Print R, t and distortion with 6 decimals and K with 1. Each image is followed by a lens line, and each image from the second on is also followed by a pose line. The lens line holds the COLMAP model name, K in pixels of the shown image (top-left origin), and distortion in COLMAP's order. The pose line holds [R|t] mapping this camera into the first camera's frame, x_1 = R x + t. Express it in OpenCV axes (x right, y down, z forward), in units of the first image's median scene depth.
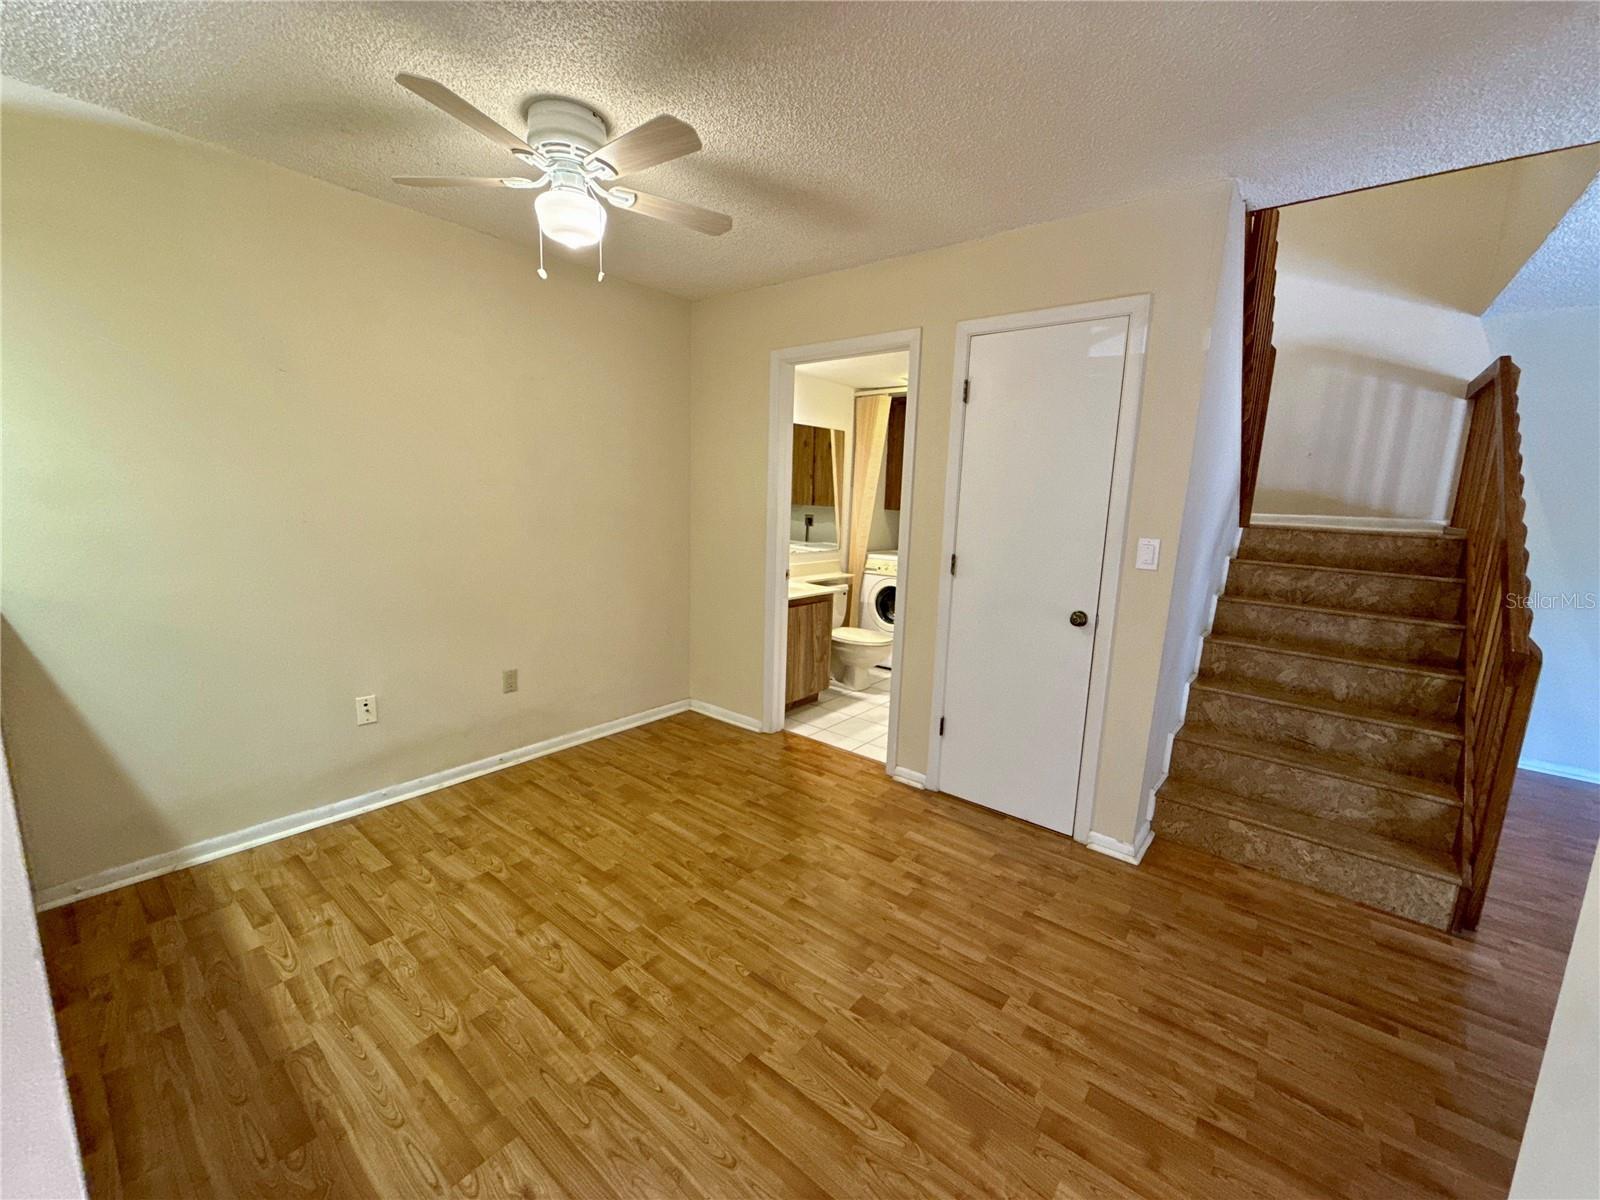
lens RADIAL K [[640.5, 0, 800.7], [0, 640.5, 603.1], [0, 0, 1]] dist [-0.003588, 0.000831]
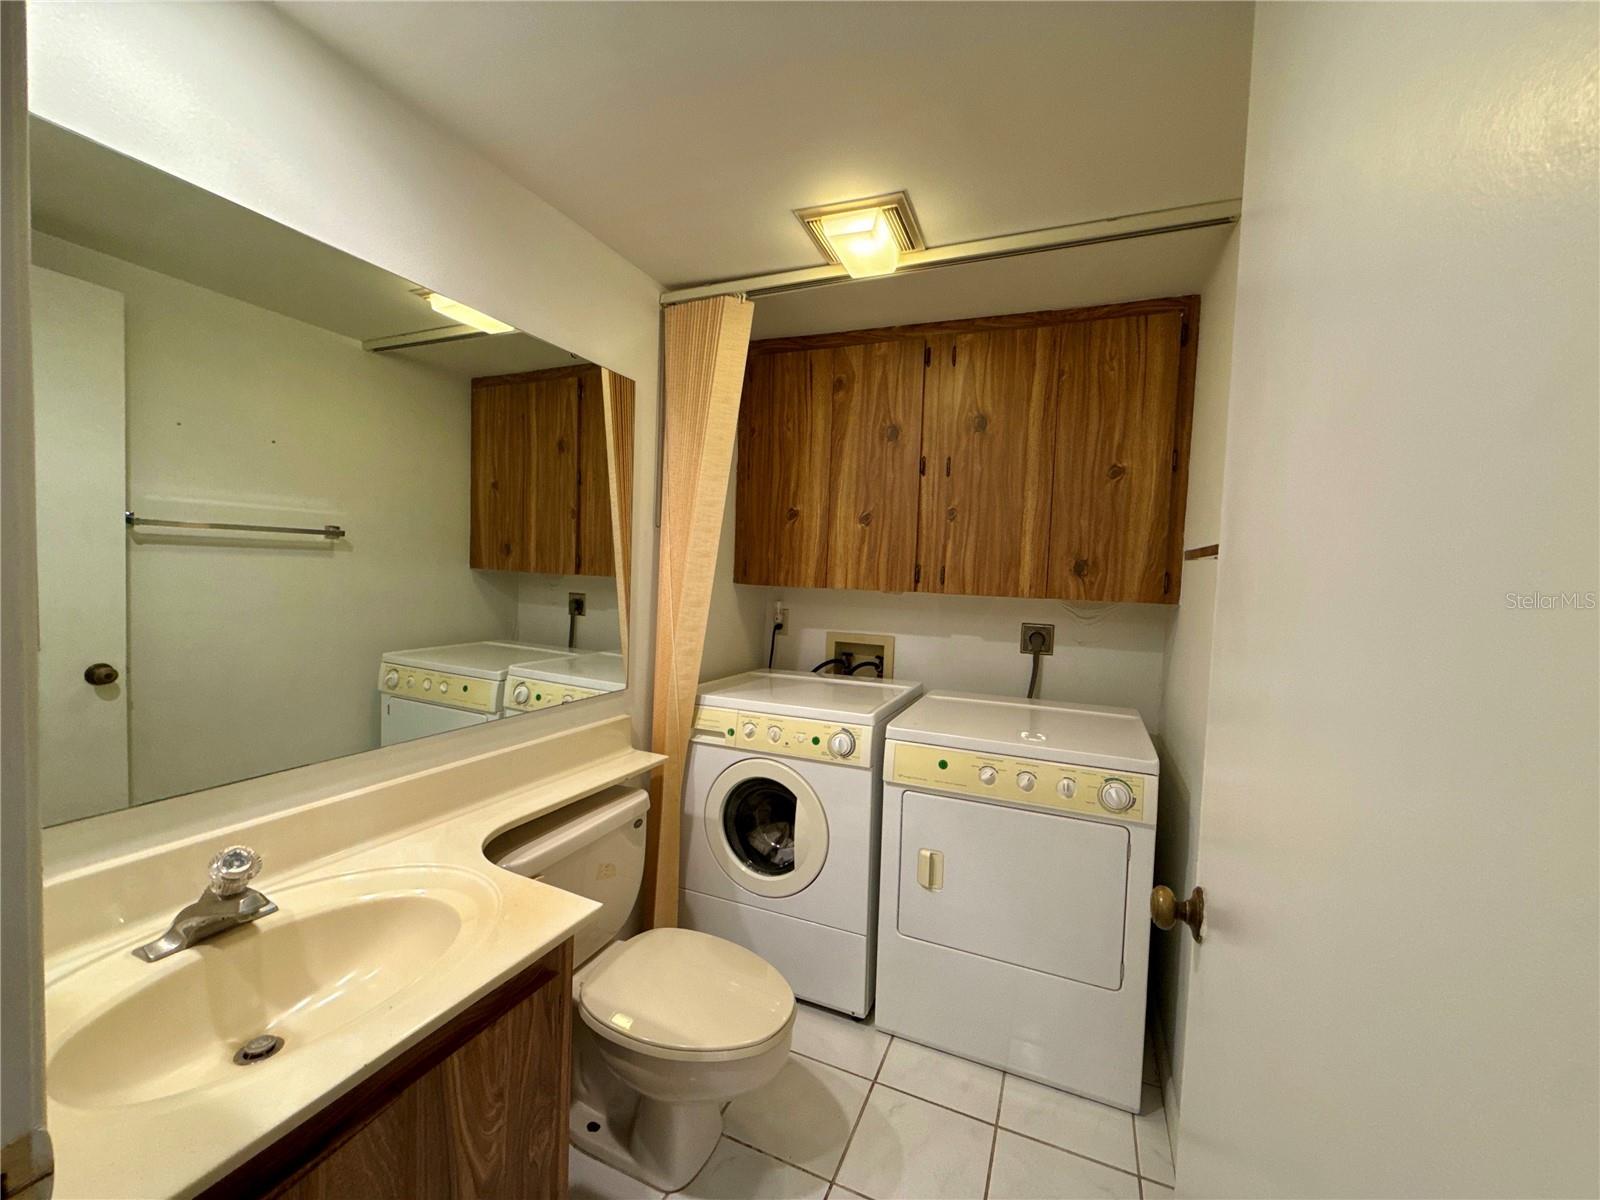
lens RADIAL K [[640.5, 0, 794.8], [0, 640.5, 605.1], [0, 0, 1]] dist [-0.003588, 0.000831]
pose [[0.963845, -0.006573, 0.266383, 0.055661], [0.036631, 0.993473, -0.108027, -0.086887], [-0.263934, 0.113880, 0.957795, 0.603896]]
